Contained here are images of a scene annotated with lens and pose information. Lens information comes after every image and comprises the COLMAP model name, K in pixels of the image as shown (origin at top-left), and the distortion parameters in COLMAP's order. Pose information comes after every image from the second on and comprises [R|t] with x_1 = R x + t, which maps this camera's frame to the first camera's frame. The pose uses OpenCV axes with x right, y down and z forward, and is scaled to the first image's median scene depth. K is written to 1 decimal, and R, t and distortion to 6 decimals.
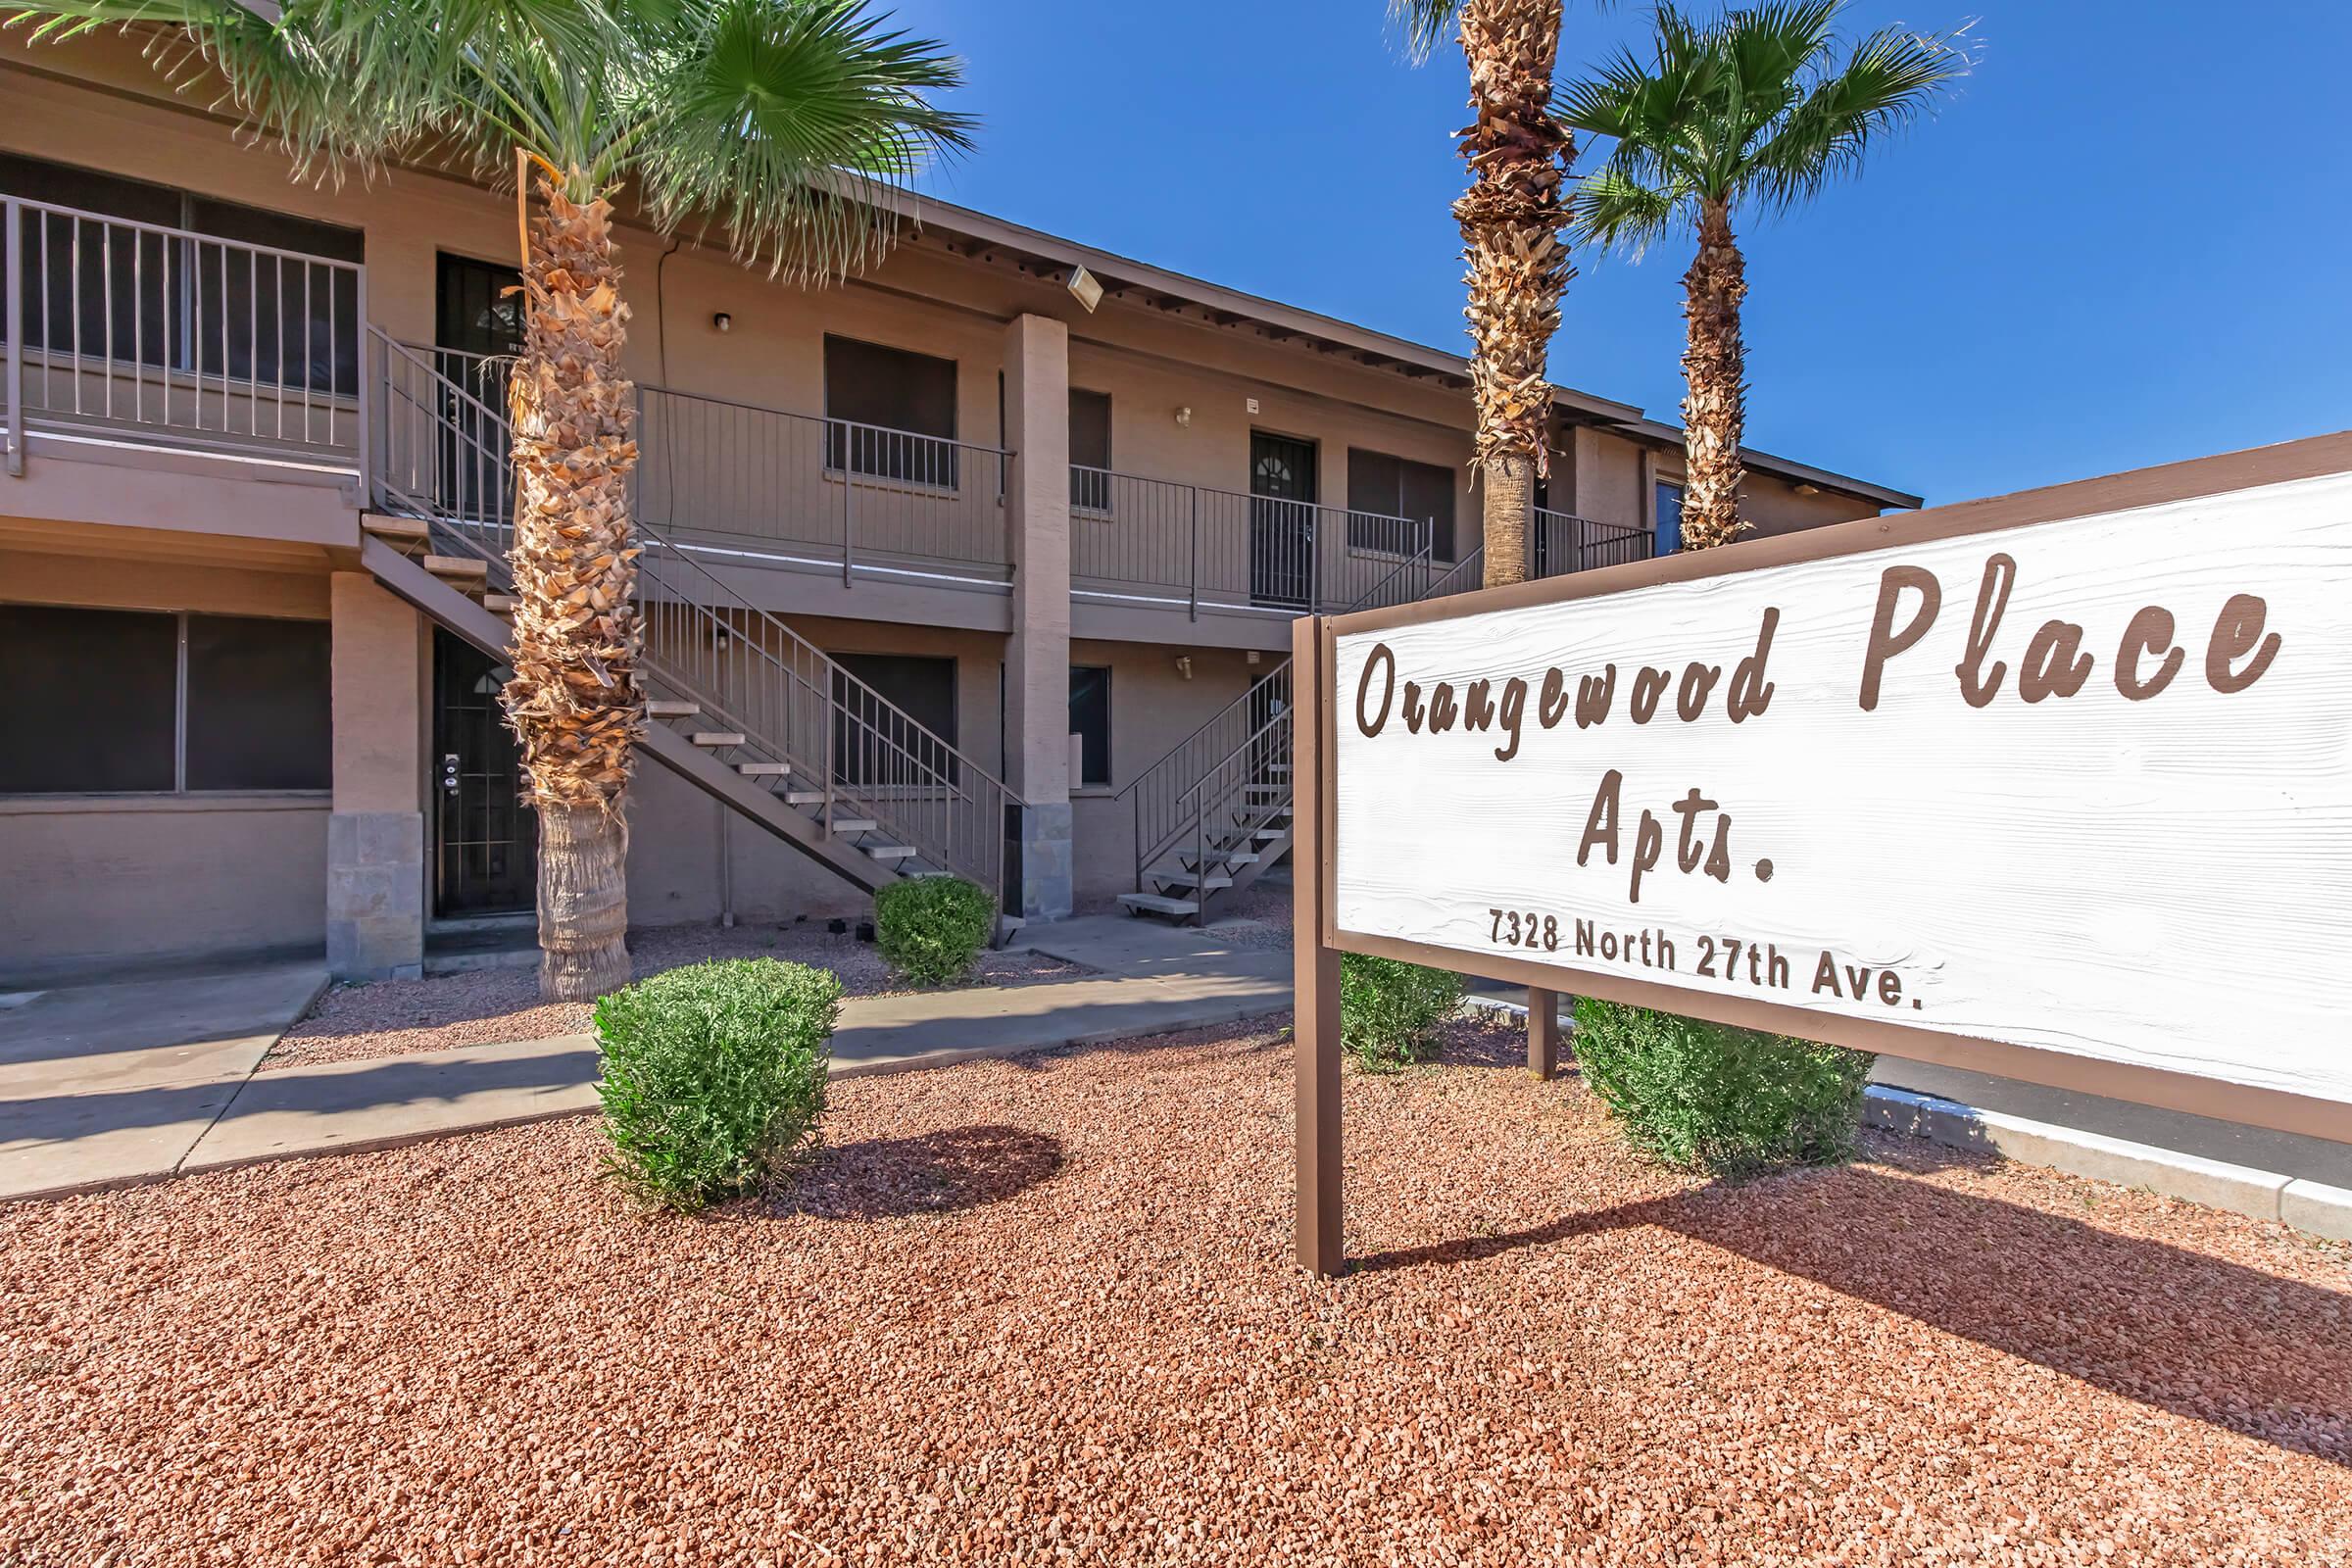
lens RADIAL K [[1036.3, 0, 1203.7], [0, 1036.3, 733.3], [0, 0, 1]] dist [0.006533, 0.000185]
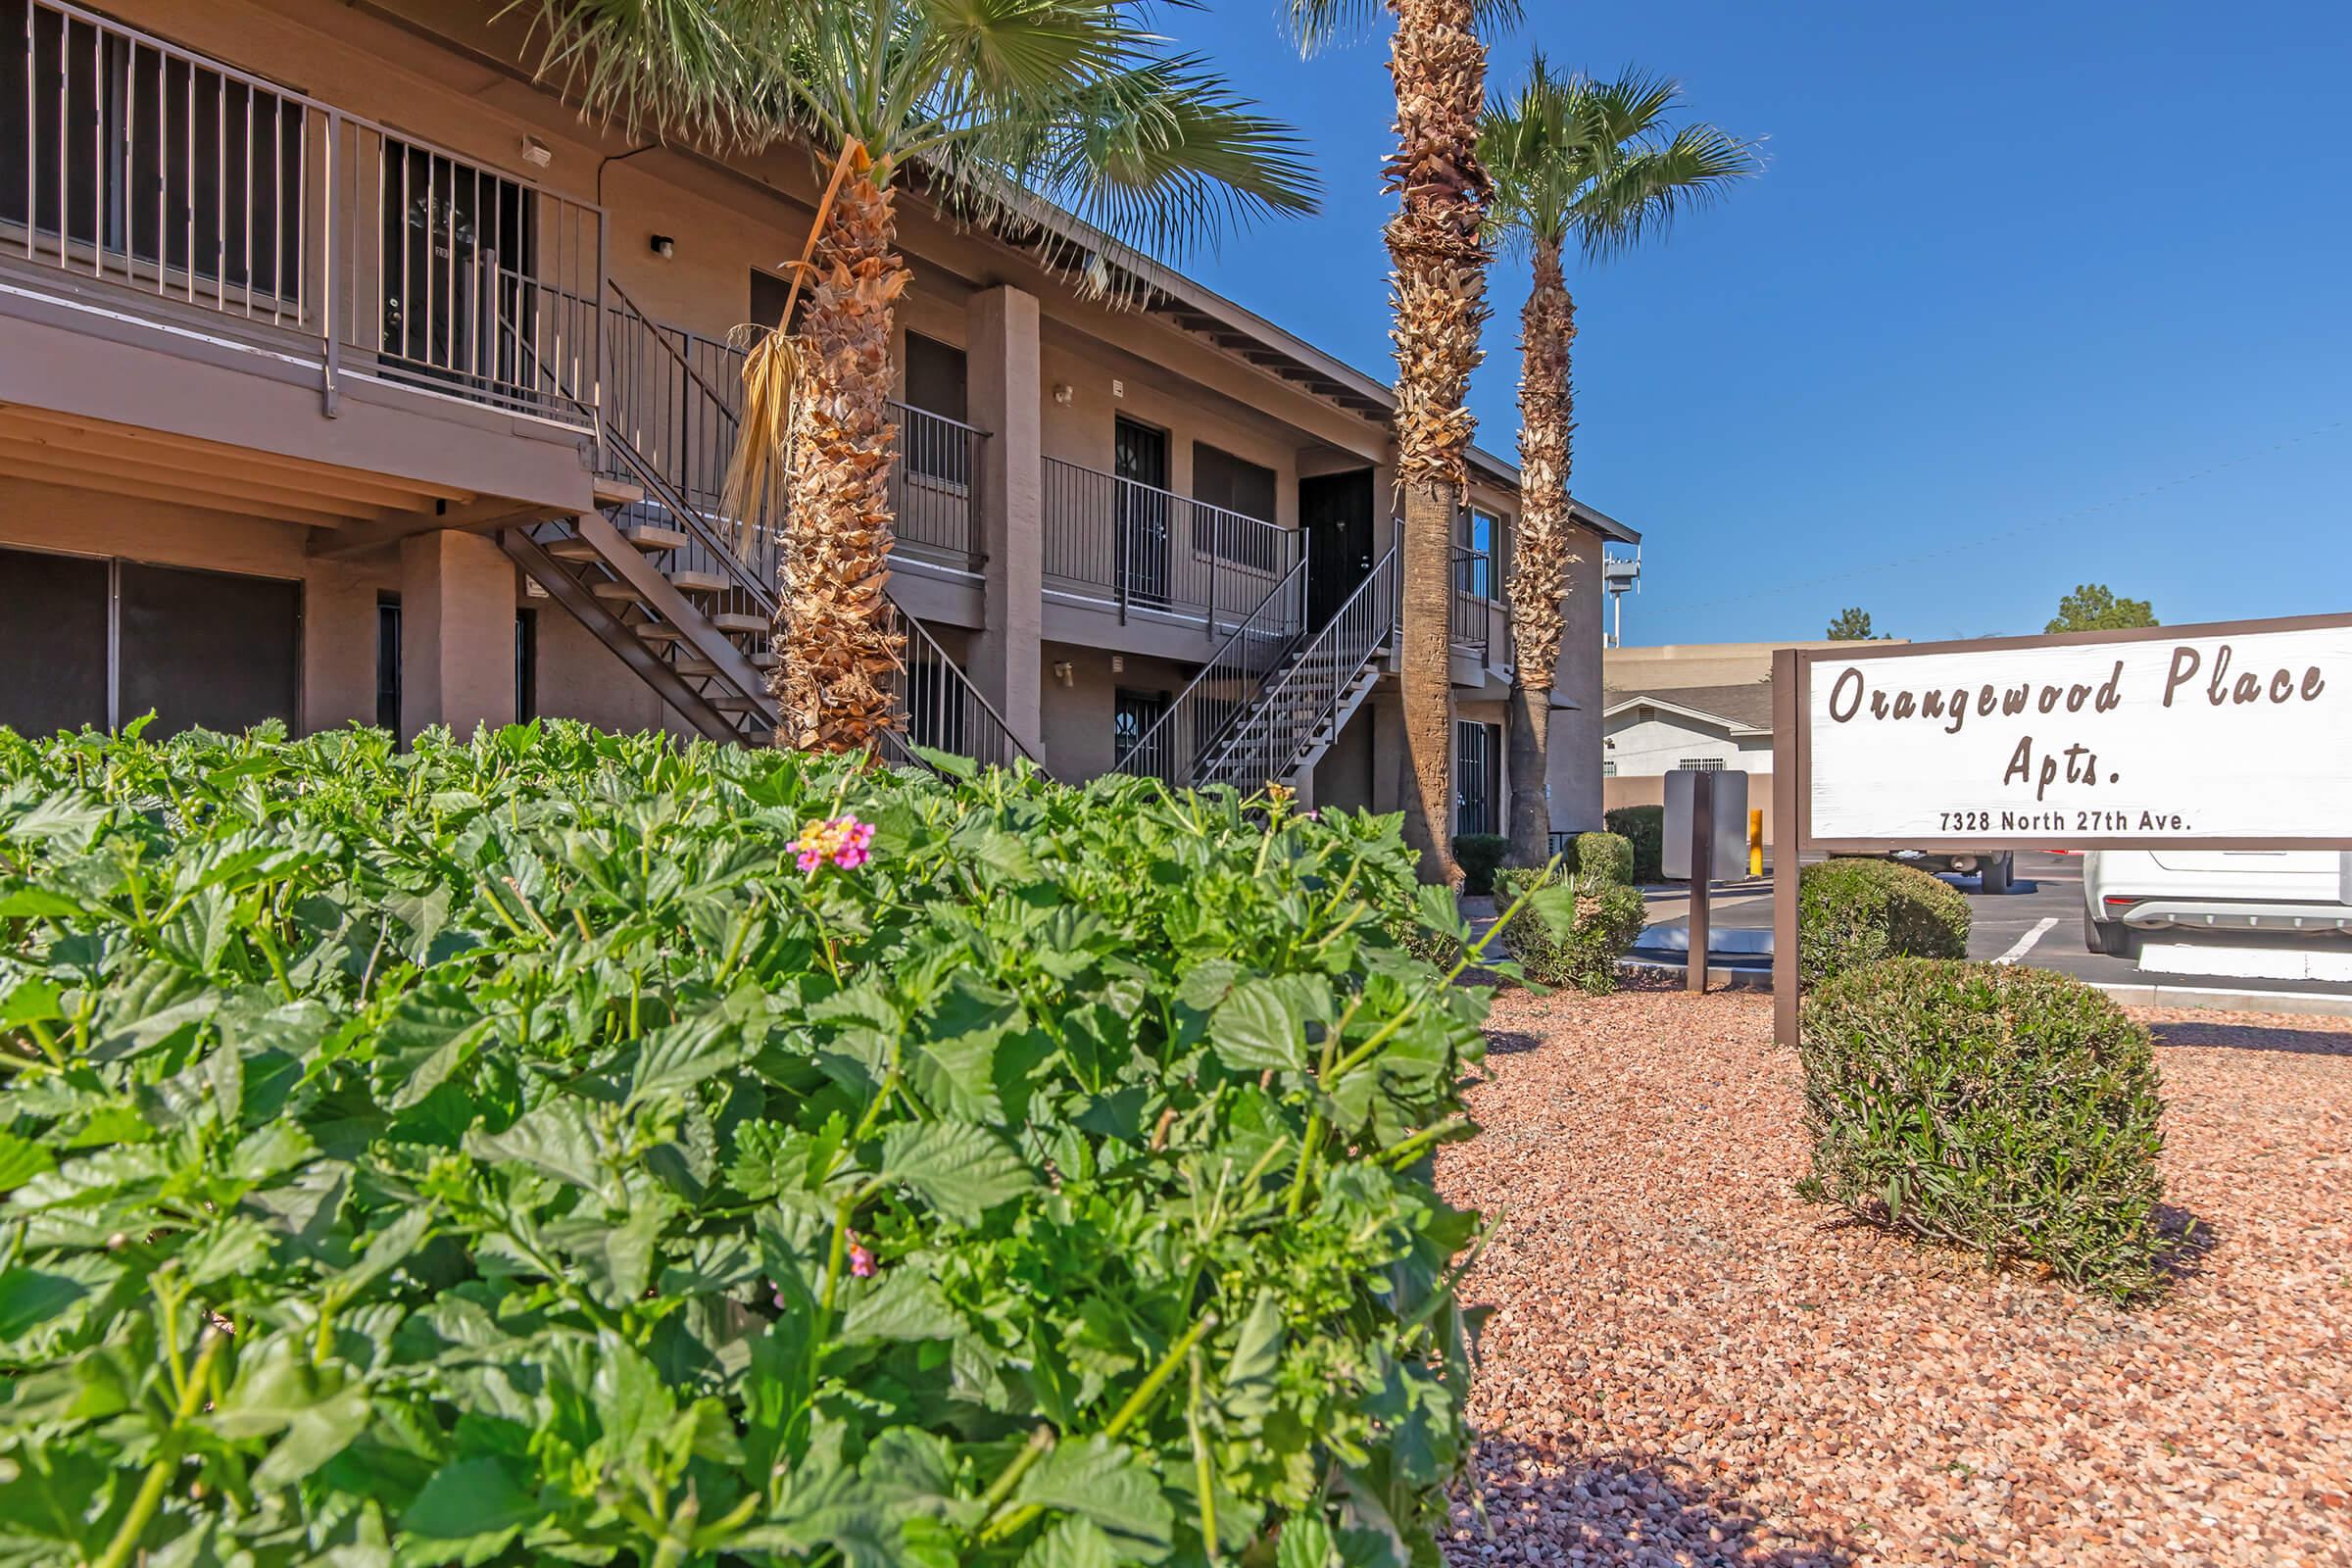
lens RADIAL K [[1430.2, 0, 1133.4], [0, 1430.2, 781.5], [0, 0, 1]] dist [0.002080, -0.000850]
pose [[0.929369, 0.008472, 0.369054, -0.670687], [-0.010348, 0.999942, 0.003103, 0.039480], [-0.369006, -0.006703, 0.929403, -0.283865]]
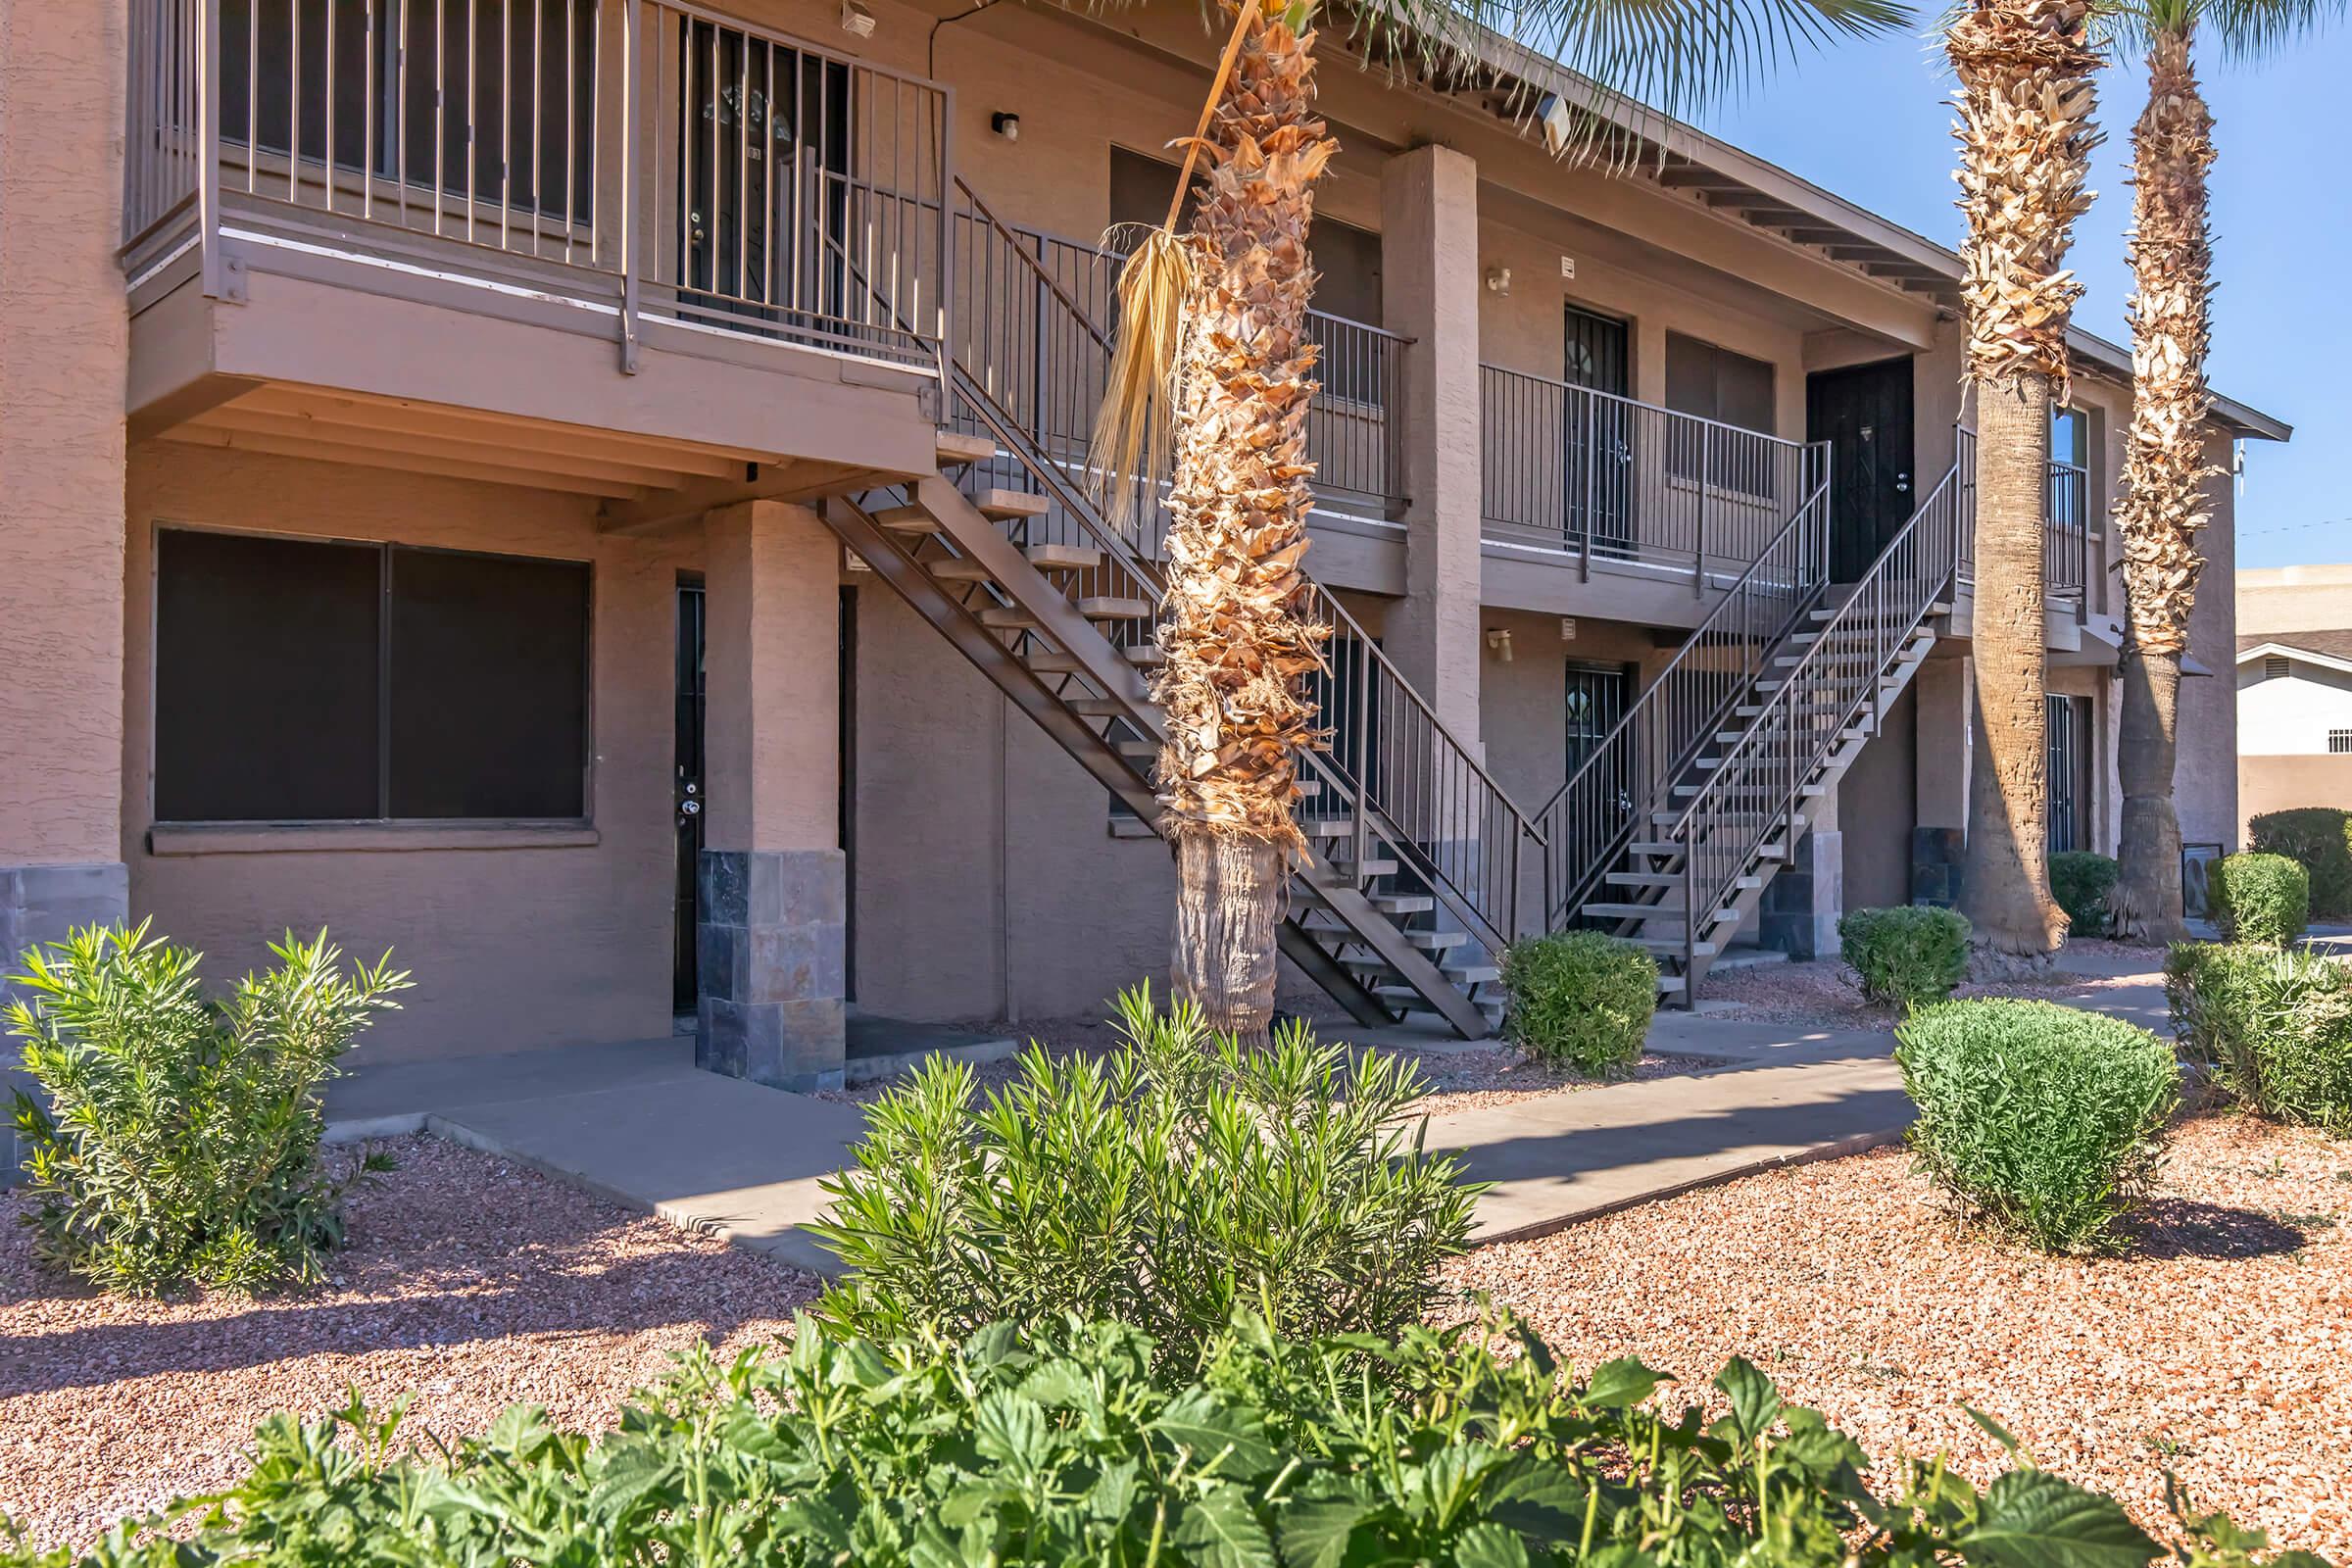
lens RADIAL K [[1768.7, 0, 1199.1], [0, 1768.7, 725.6], [0, 0, 1]] dist [0.002389, -0.004899]
pose [[0.982327, 0.010360, 0.186885, -0.692196], [-0.009294, 0.999935, -0.006580, -0.000816], [-0.186941, 0.004727, 0.982360, -0.186278]]
